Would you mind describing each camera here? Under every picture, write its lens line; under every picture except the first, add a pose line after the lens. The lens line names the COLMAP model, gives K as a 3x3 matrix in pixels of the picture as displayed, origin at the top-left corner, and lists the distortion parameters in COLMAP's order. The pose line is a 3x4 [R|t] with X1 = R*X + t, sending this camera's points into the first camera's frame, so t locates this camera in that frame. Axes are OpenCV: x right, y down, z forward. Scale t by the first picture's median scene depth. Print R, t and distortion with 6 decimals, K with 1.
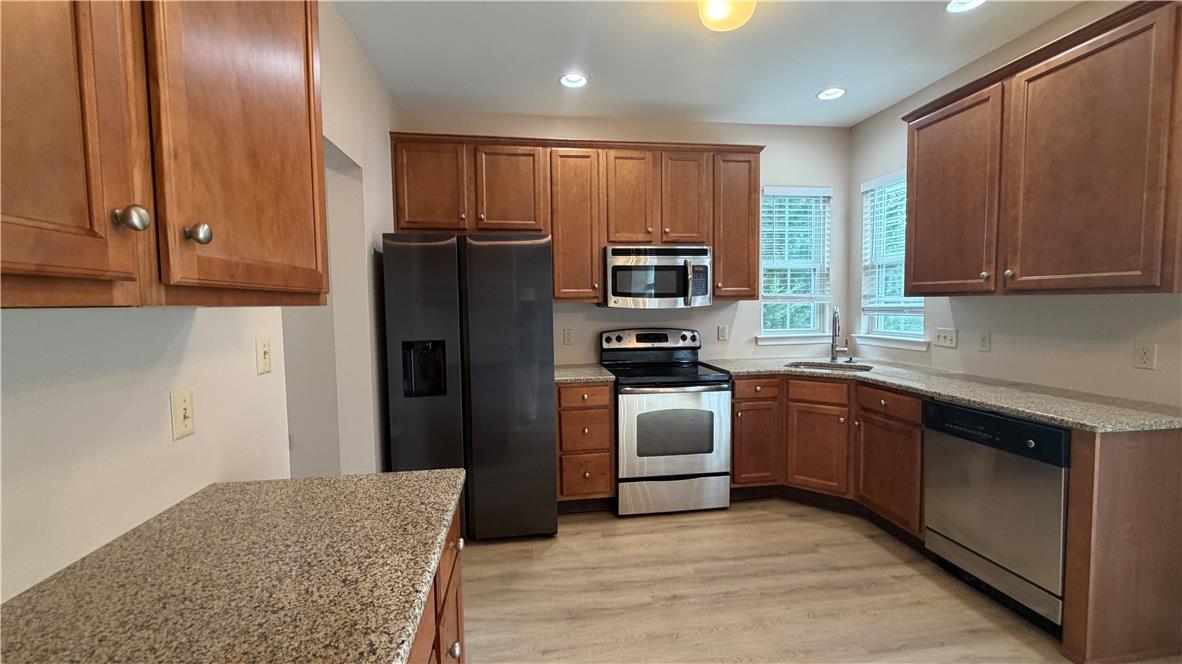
lens RADIAL K [[472.8, 0, 587.9], [0, 472.8, 332.3], [0, 0, 1]] dist [0.000827, 0.000126]
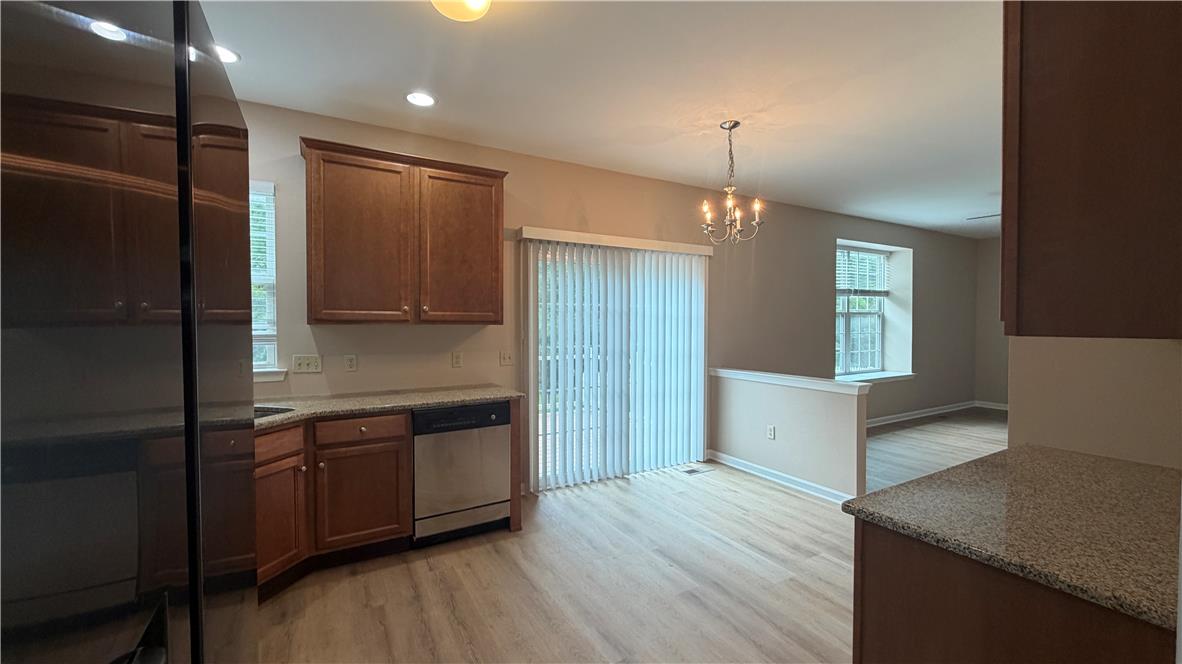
lens RADIAL K [[472.8, 0, 587.9], [0, 472.8, 332.3], [0, 0, 1]] dist [0.000827, 0.000126]
pose [[-0.377258, -0.007646, 0.926077, -0.426426], [0.060531, 0.997624, 0.032896, -0.054691], [-0.924128, 0.068467, -0.375898, 0.809847]]
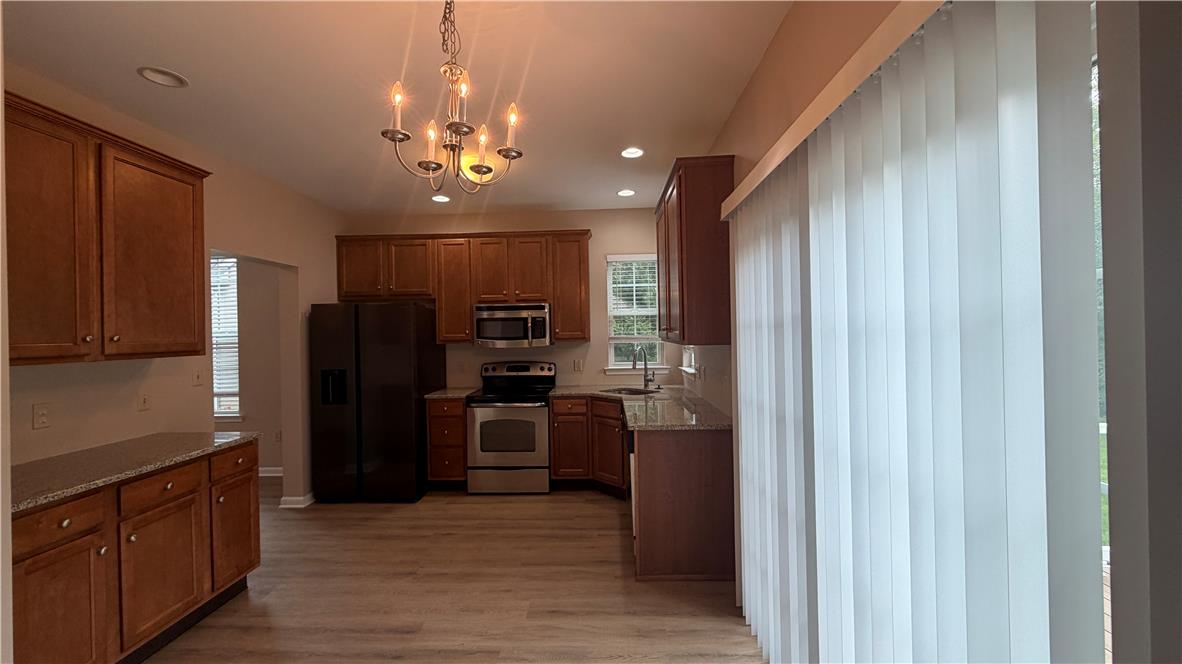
lens RADIAL K [[472.8, 0, 587.9], [0, 472.8, 332.3], [0, 0, 1]] dist [0.000827, 0.000126]
pose [[0.984429, -0.003736, -0.175743, 0.679493], [-0.006199, 0.998414, -0.055951, -0.021074], [0.175673, 0.056169, 0.982845, -0.375232]]
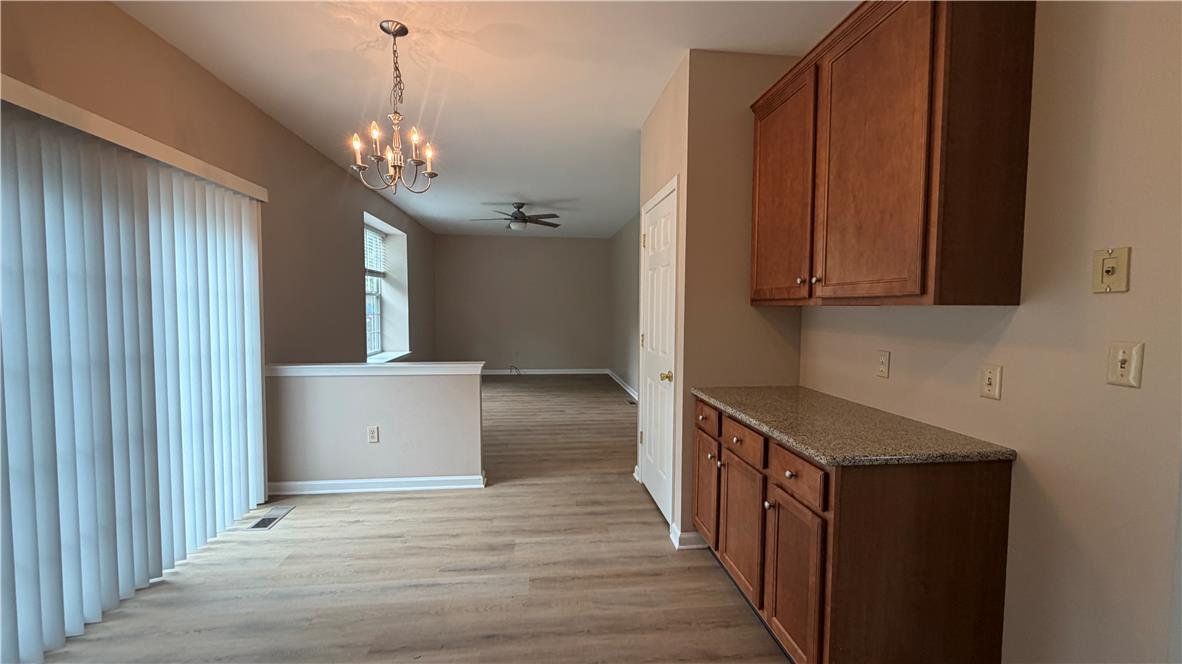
lens RADIAL K [[472.8, 0, 587.9], [0, 472.8, 332.3], [0, 0, 1]] dist [0.000827, 0.000126]
pose [[-0.999846, 0.005122, 0.016794, 0.120936], [0.006982, 0.993615, 0.112606, -0.053801], [-0.016110, 0.112706, -0.993498, 0.909970]]
